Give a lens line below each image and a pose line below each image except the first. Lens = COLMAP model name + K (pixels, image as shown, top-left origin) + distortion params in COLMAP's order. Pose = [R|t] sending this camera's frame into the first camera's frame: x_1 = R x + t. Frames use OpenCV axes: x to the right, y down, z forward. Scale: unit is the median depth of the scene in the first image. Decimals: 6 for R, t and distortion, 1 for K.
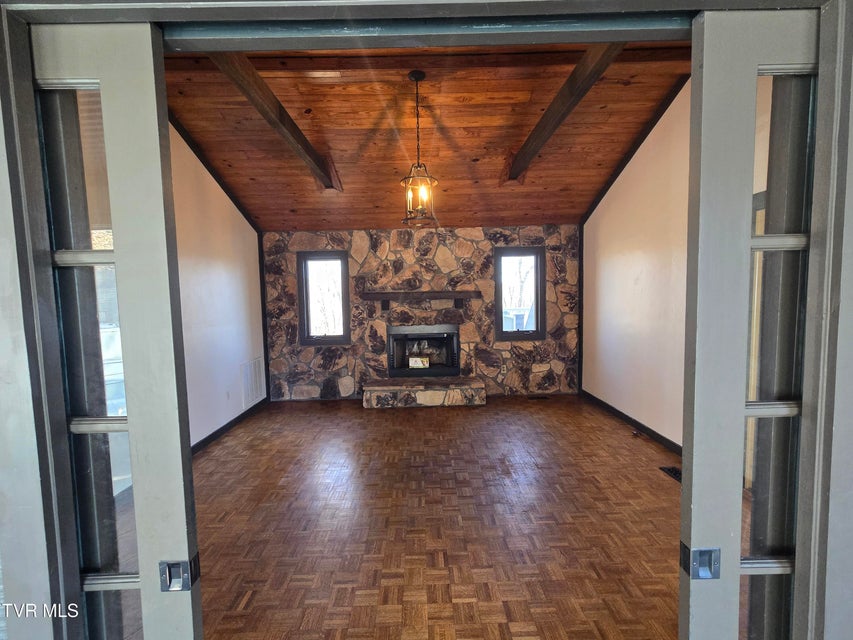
lens RADIAL K [[374.1, 0, 425.3], [0, 374.1, 321.9], [0, 0, 1]] dist [0.000904, 0.001467]
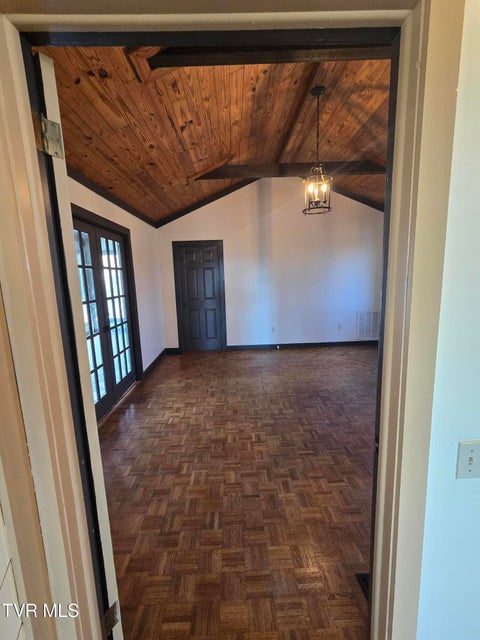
lens RADIAL K [[280.7, 0, 238.8], [0, 280.7, 318.9], [0, 0, 1]] dist [0.000904, 0.001467]
pose [[0.012885, 0.173619, -0.984729, 0.576092], [-0.038264, 0.984175, 0.173020, -0.033170], [0.999185, 0.035450, 0.019324, 0.414763]]
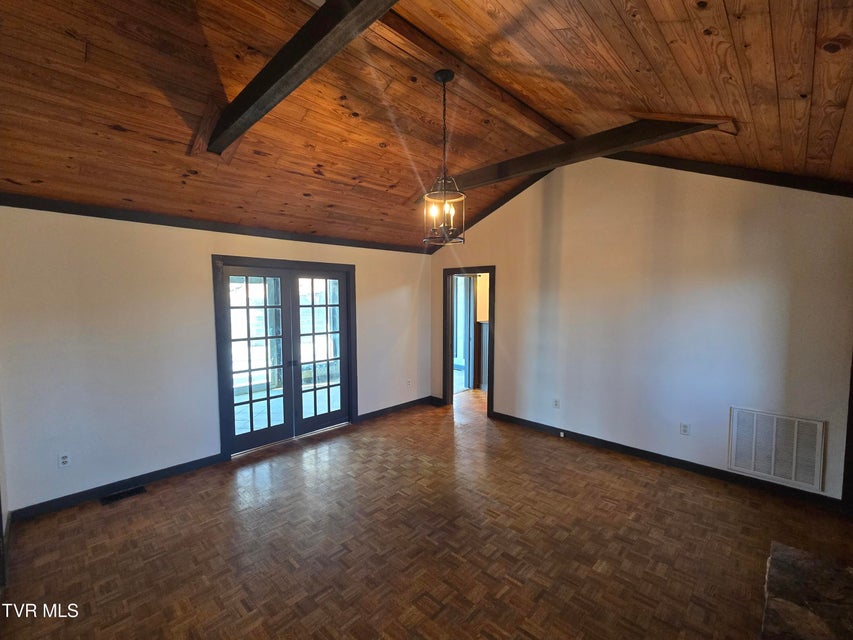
lens RADIAL K [[374.1, 0, 425.3], [0, 374.1, 321.9], [0, 0, 1]] dist [0.000904, 0.001467]
pose [[-0.705035, 0.072548, -0.705452, 0.374324], [-0.032496, 0.990404, 0.134329, -0.112036], [0.708427, 0.117631, -0.695912, 0.918984]]
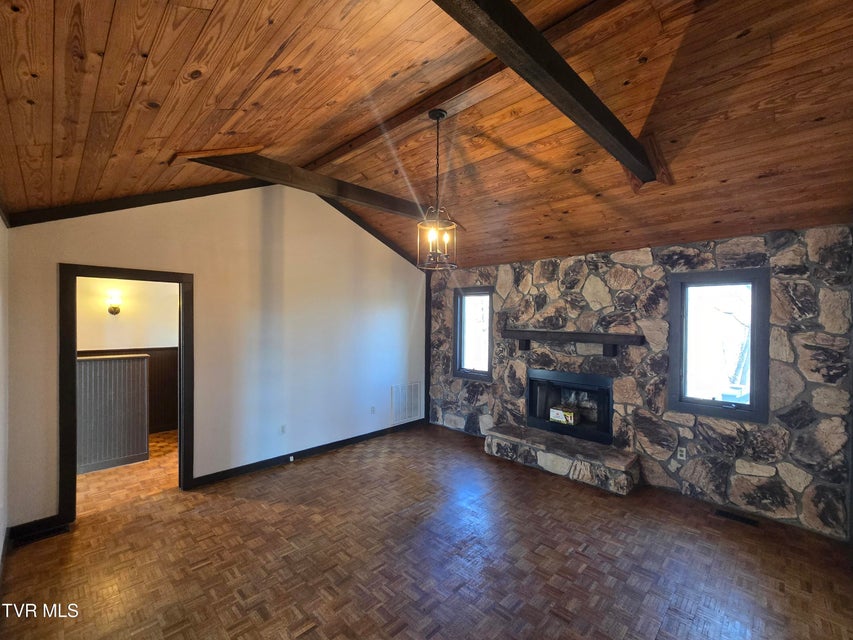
lens RADIAL K [[374.1, 0, 425.3], [0, 374.1, 321.9], [0, 0, 1]] dist [0.000904, 0.001467]
pose [[0.704165, 0.036139, -0.709117, 0.360853], [-0.074173, 0.996984, -0.022845, -0.060813], [0.706152, 0.068684, 0.704721, 0.191841]]
